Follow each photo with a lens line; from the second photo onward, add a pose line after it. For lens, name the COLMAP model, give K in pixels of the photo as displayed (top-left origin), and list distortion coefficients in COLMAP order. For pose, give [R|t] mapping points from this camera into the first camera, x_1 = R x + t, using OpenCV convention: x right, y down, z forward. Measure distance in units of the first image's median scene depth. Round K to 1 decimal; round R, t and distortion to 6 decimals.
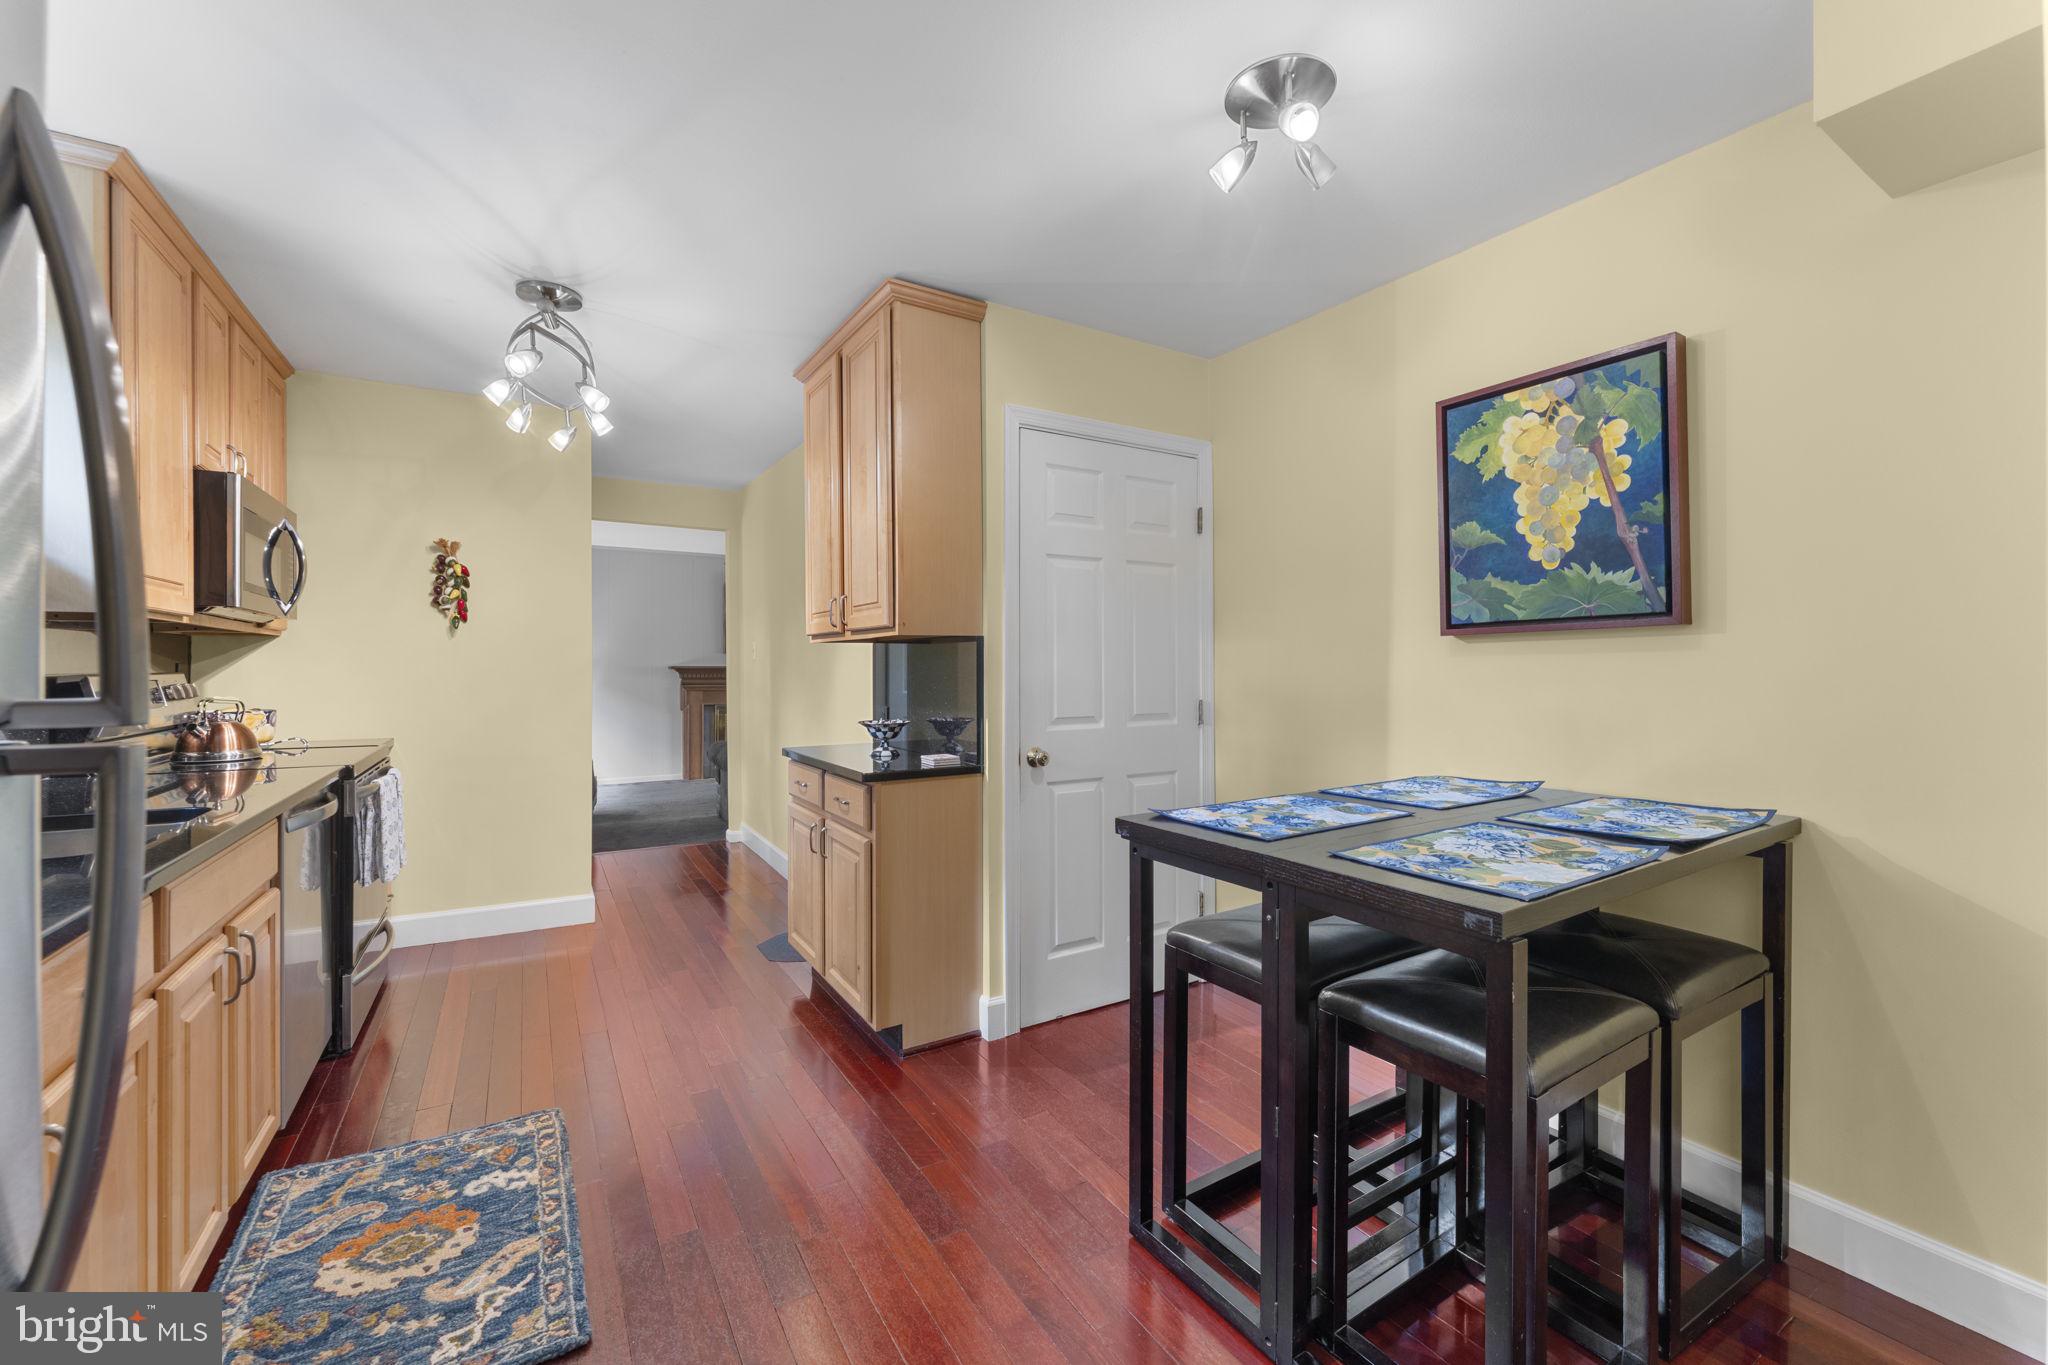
lens RADIAL K [[831.1, 0, 1015.1], [0, 831.1, 676.1], [0, 0, 1]] dist [0.006172, 0.000297]
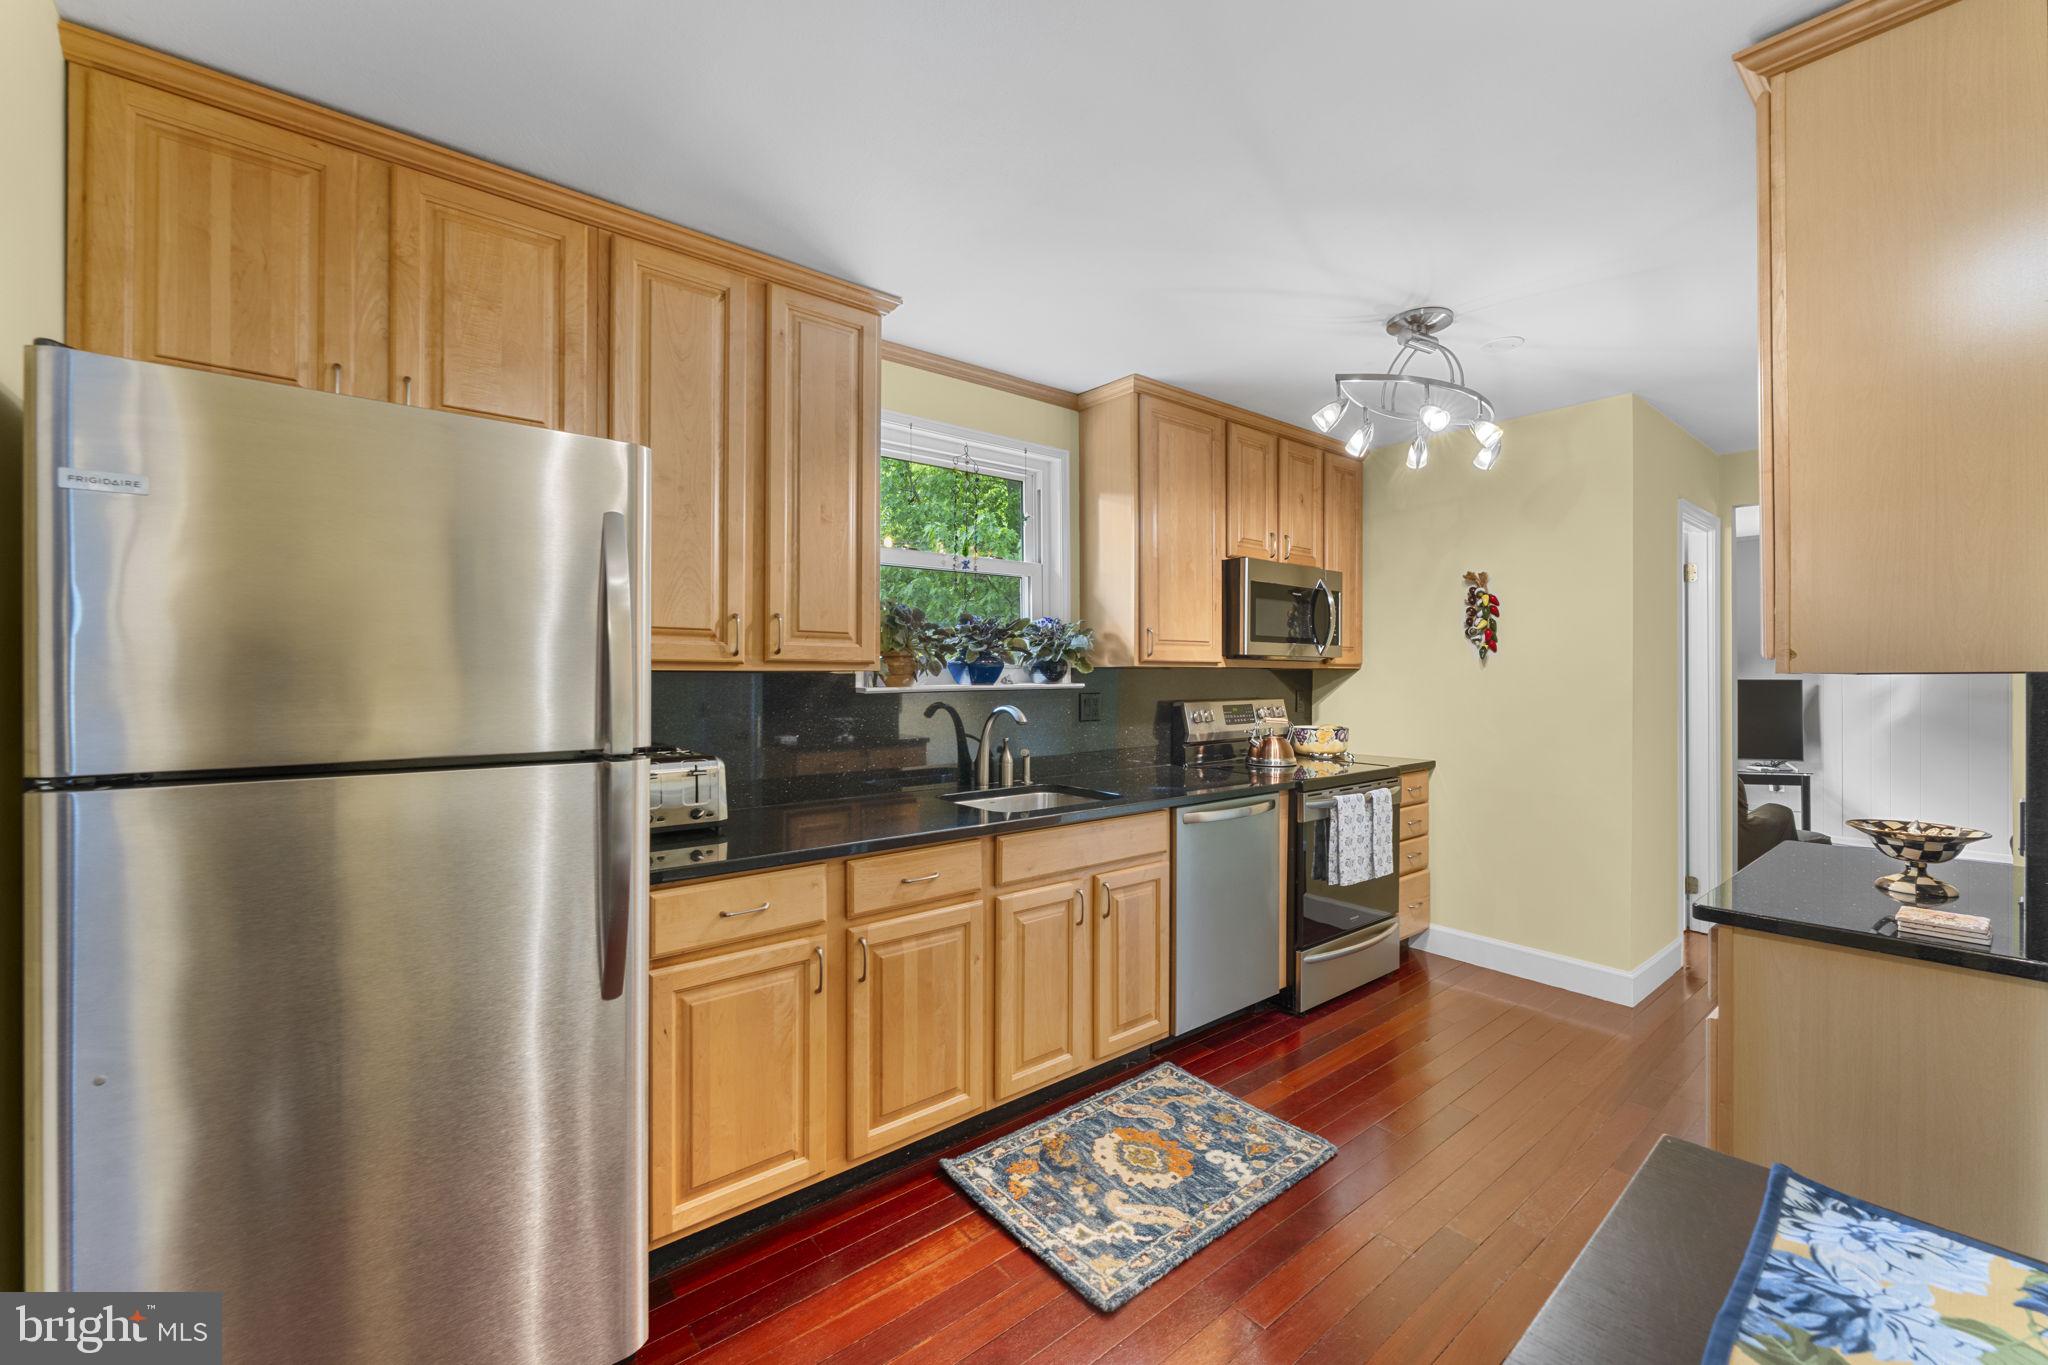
lens RADIAL K [[831.1, 0, 1015.1], [0, 831.1, 676.1], [0, 0, 1]] dist [0.006172, 0.000297]
pose [[0.131713, -0.000793, -0.991288, 0.467078], [-0.010752, 0.999940, -0.002229, -0.050289], [0.991230, 0.010952, 0.131697, 0.561554]]
